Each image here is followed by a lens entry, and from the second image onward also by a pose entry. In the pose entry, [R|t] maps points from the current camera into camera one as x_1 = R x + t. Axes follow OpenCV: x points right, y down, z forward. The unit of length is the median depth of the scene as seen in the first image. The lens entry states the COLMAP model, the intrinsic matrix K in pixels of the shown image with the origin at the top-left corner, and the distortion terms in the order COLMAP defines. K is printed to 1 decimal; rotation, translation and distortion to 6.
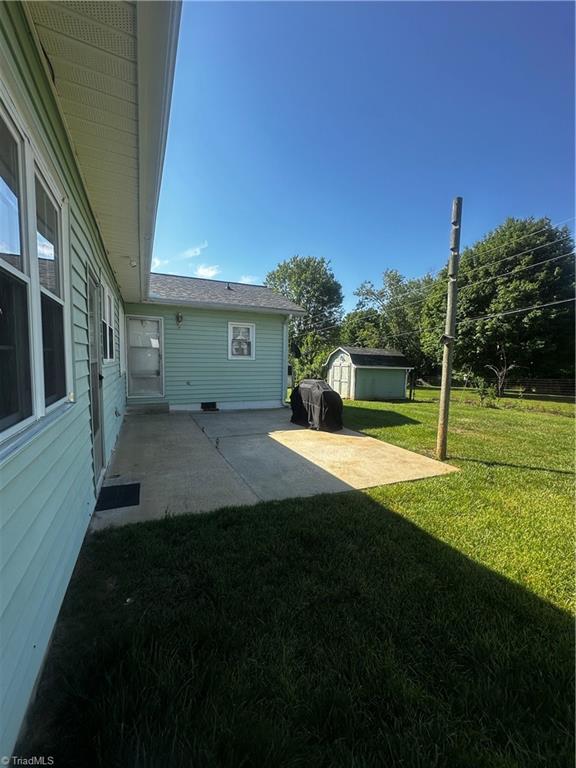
lens RADIAL K [[306.8, 0, 287.2], [0, 306.8, 384.3], [0, 0, 1]] dist [-0.003747, 0.000852]
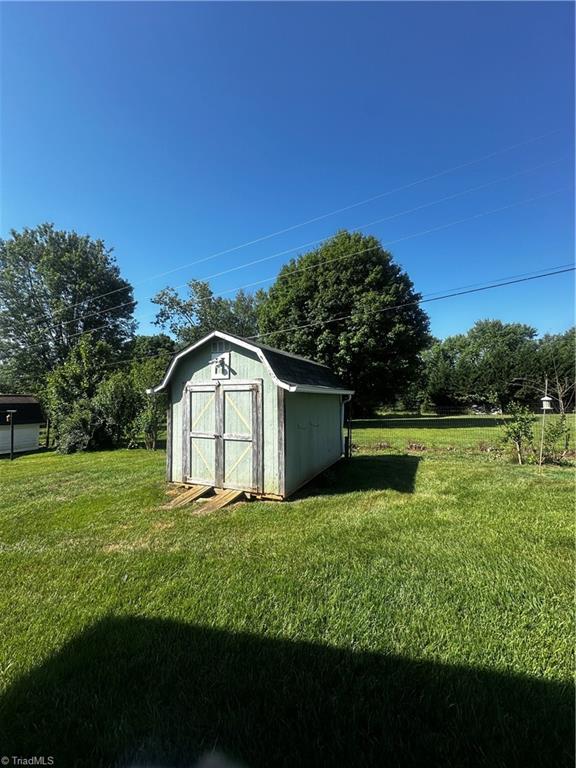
lens RADIAL K [[306.8, 0, 289.5], [0, 306.8, 386.7], [0, 0, 1]] dist [-0.003747, 0.000852]
pose [[0.776387, -0.014804, 0.630082, 0.019025], [0.080645, 0.993840, -0.076020, -0.021346], [-0.625076, 0.109834, 0.772798, 0.453098]]
